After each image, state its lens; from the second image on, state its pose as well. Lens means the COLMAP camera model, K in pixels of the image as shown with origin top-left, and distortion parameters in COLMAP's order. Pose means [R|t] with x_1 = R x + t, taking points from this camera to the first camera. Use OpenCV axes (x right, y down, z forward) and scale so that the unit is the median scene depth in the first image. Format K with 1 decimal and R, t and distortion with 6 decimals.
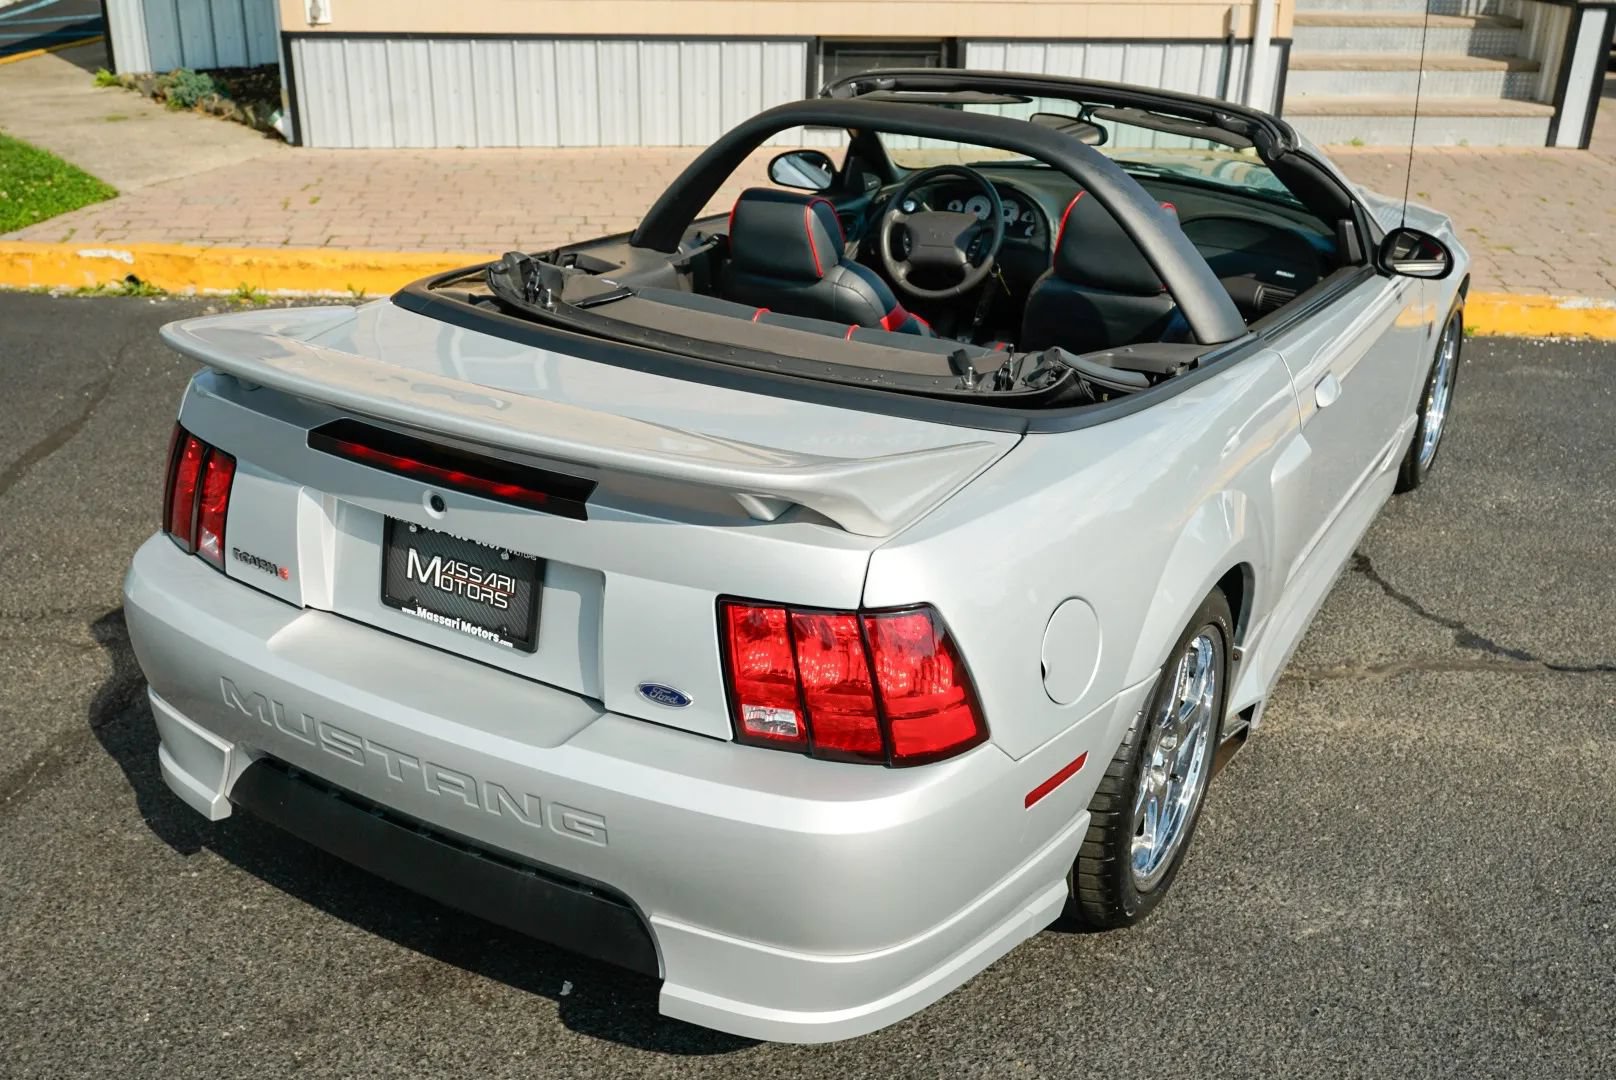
lens RADIAL K [[1595.6, 0, 803.0], [0, 1595.6, 551.5], [0, 0, 1]] dist [-0.003028, 0.004311]
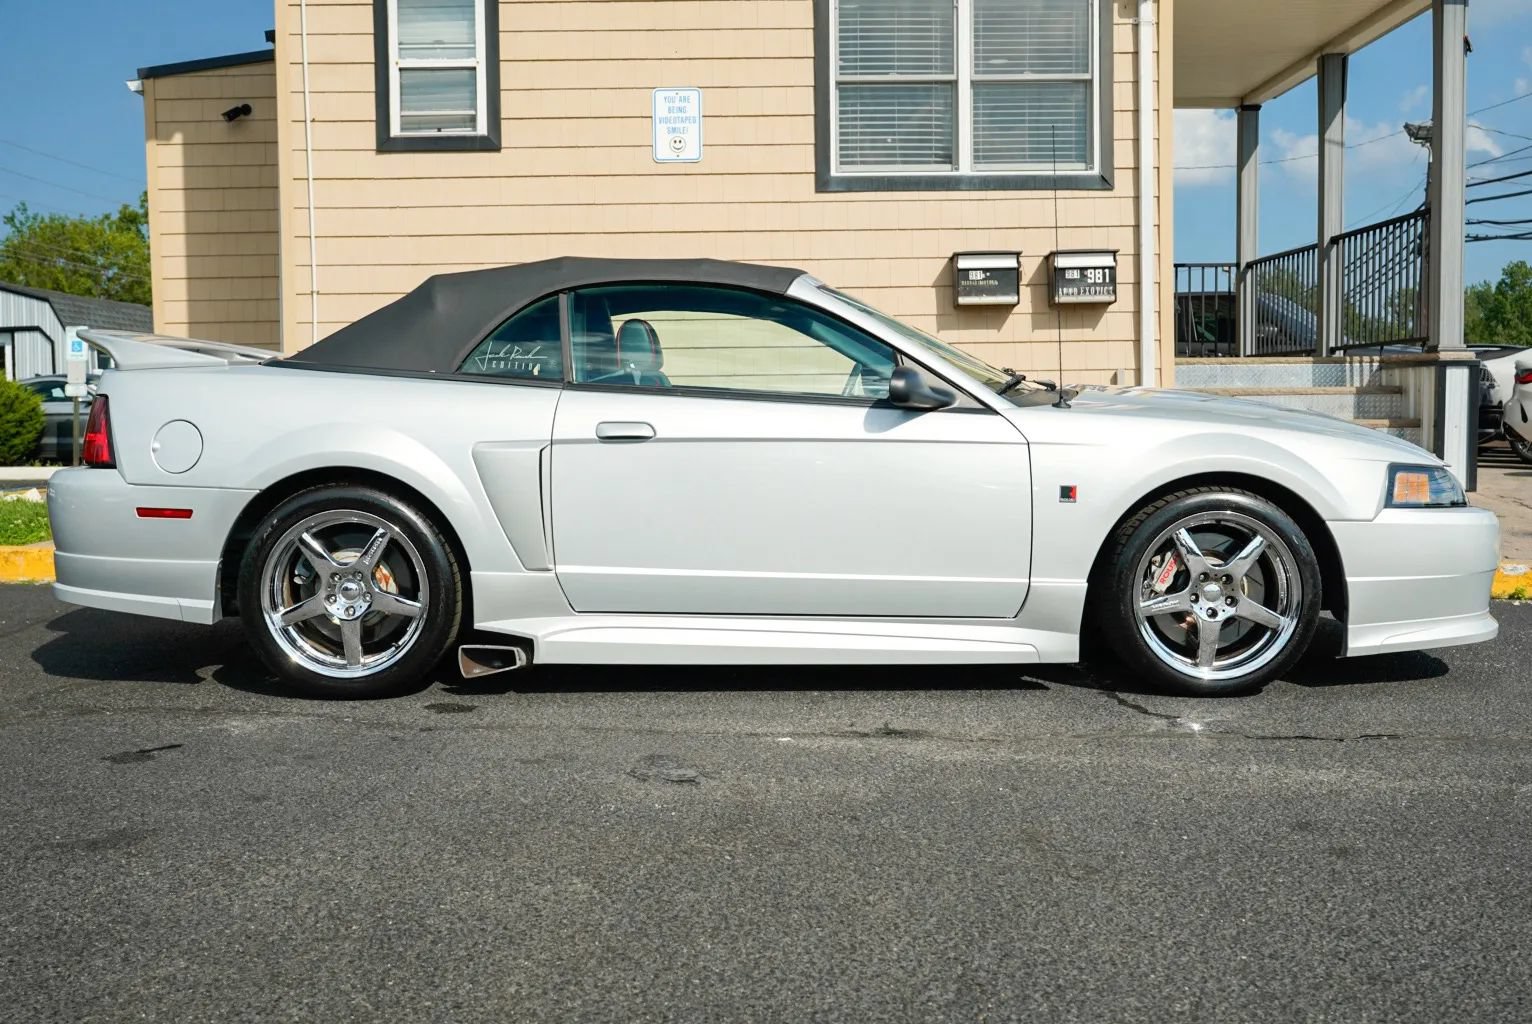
lens RADIAL K [[1596.8, 0, 748.5], [0, 1596.8, 497.1], [0, 0, 1]] dist [-0.005045, -0.000654]
pose [[0.996229, -0.021830, -0.083975, 0.138274], [-0.008995, 0.936636, -0.350190, 0.179366], [0.086299, 0.349624, 0.932907, -0.045363]]
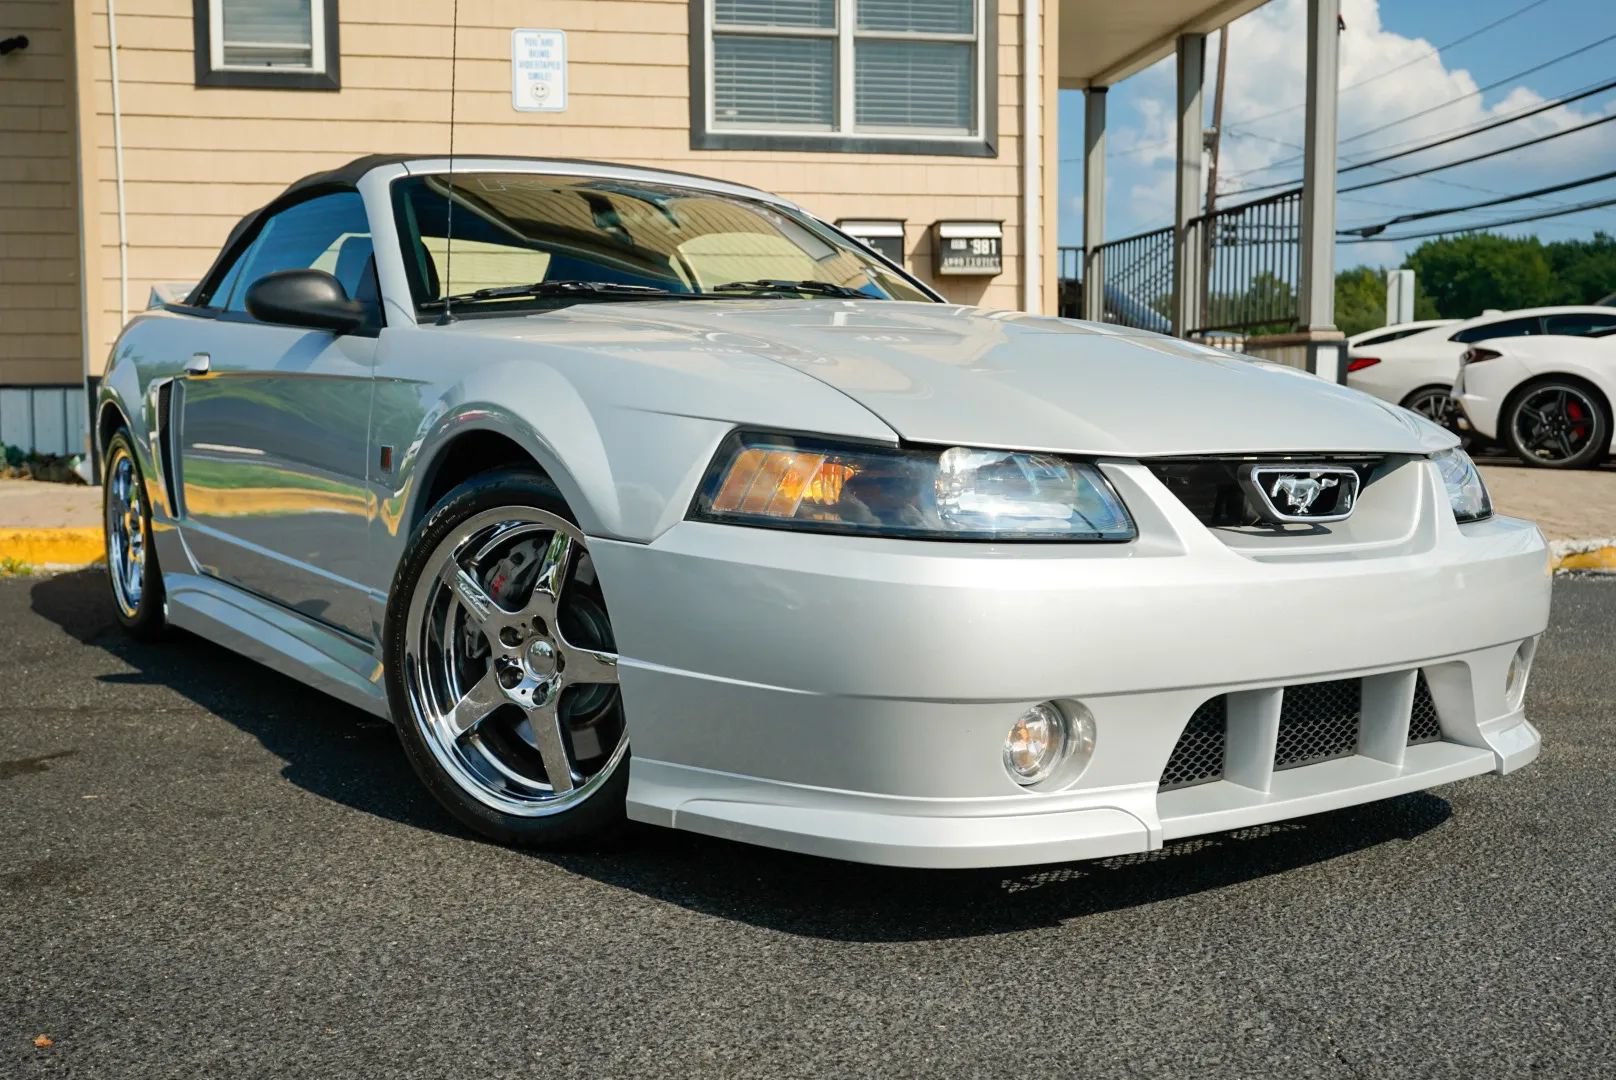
lens RADIAL K [[1596.7, 0, 802.6], [0, 1596.7, 545.3], [0, 0, 1]] dist [-0.006242, 0.006857]
pose [[0.995751, -0.026706, 0.088124, 0.047876], [0.053493, 0.946736, -0.317536, 0.163427], [-0.074950, 0.320901, 0.944143, 0.041100]]
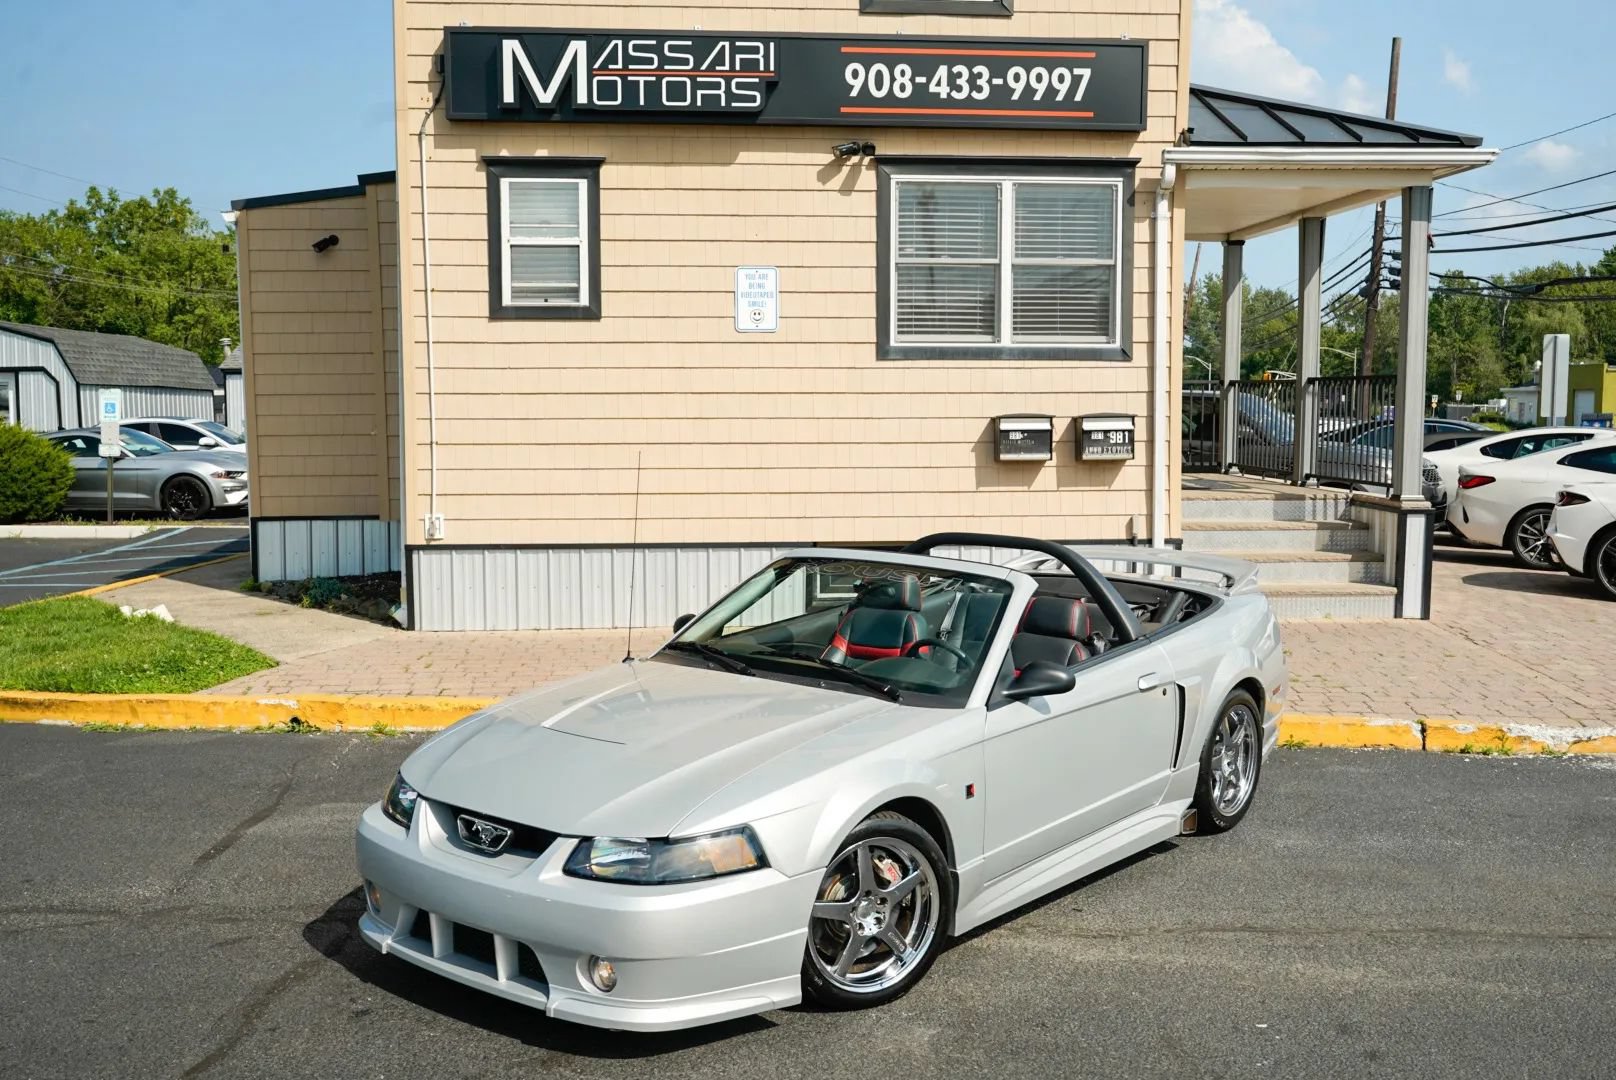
lens RADIAL K [[1602.0, 0, 809.4], [0, 1602.0, 544.8], [0, 0, 1]] dist [-0.005550, 0.002184]
pose [[0.999793, -0.014937, -0.013789, 0.030576], [0.009848, 0.949284, -0.314266, 0.117698], [0.017784, 0.314065, 0.949235, -0.316763]]
